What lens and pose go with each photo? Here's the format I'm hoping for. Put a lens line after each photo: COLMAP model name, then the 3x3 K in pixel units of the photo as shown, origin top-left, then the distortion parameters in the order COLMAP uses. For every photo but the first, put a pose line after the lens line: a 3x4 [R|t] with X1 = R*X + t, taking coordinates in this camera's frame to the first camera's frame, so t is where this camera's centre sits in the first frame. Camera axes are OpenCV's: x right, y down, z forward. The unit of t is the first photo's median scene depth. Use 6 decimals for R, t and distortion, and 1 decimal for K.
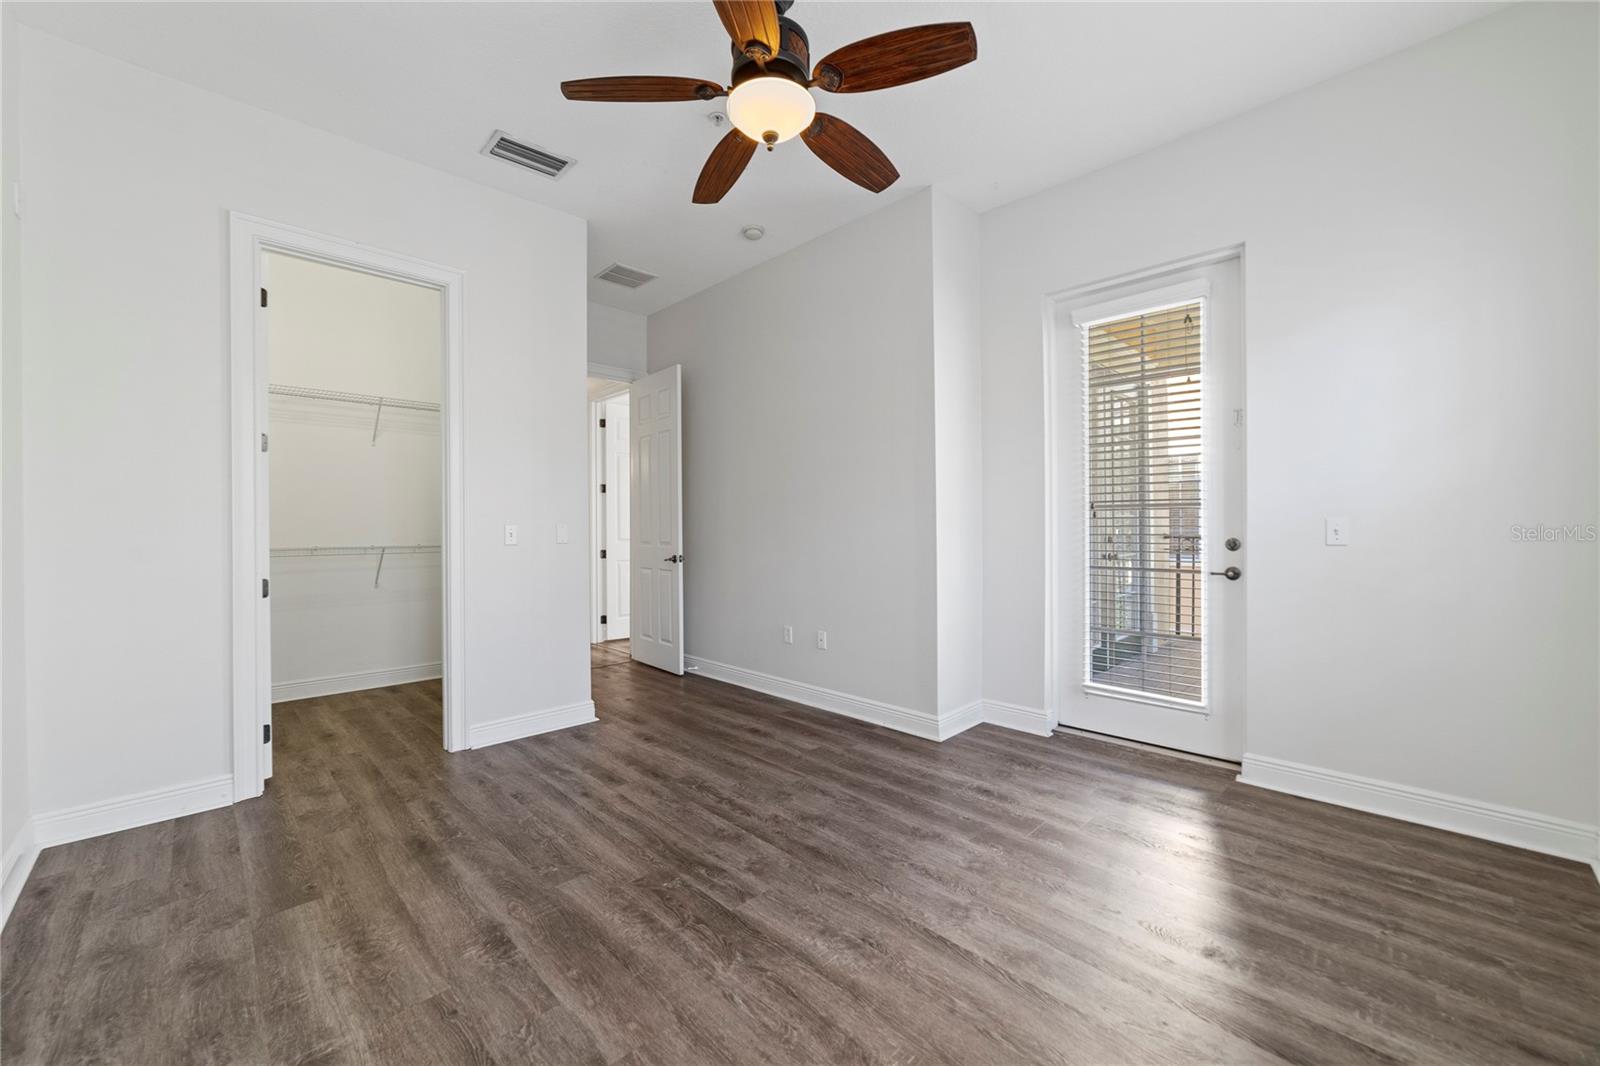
lens RADIAL K [[619.9, 0, 788.8], [0, 619.9, 528.1], [0, 0, 1]] dist [-0.024481, 0.010345]
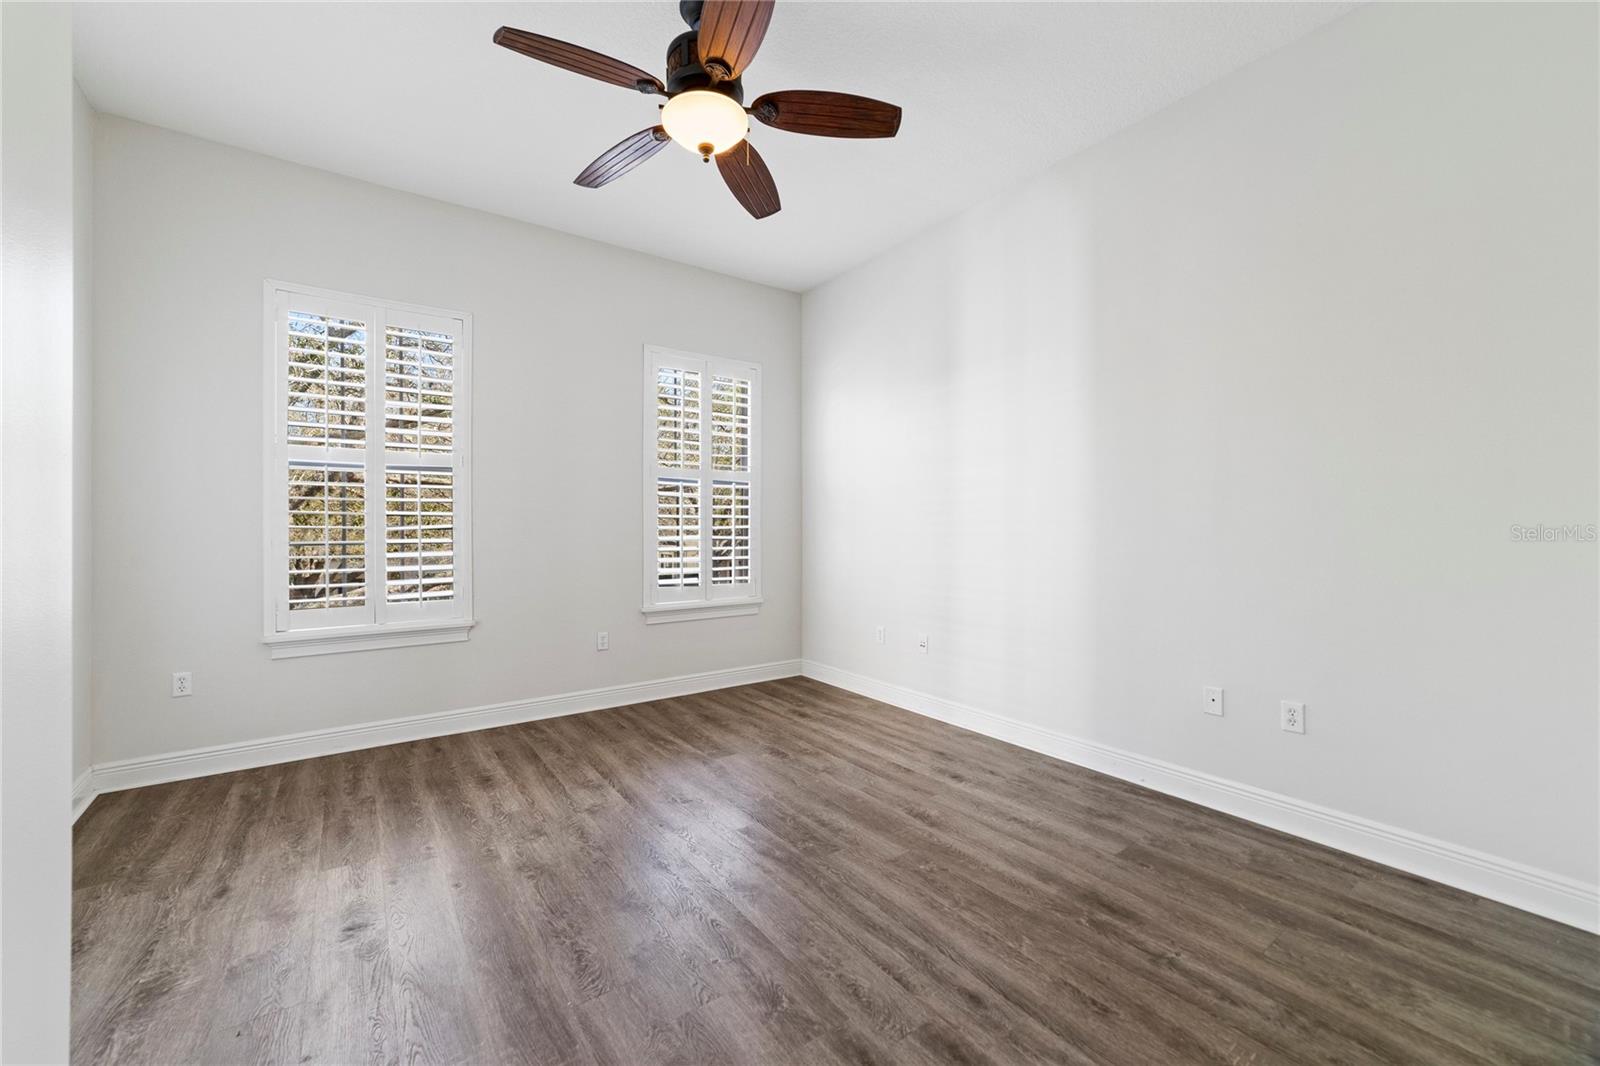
lens RADIAL K [[619.9, 0, 788.8], [0, 619.9, 528.1], [0, 0, 1]] dist [-0.024481, 0.010345]
pose [[-0.988877, 0.007225, 0.148560, -0.320413], [0.008307, 0.999943, 0.006662, -0.007826], [-0.148503, 0.007822, -0.988881, 2.039820]]
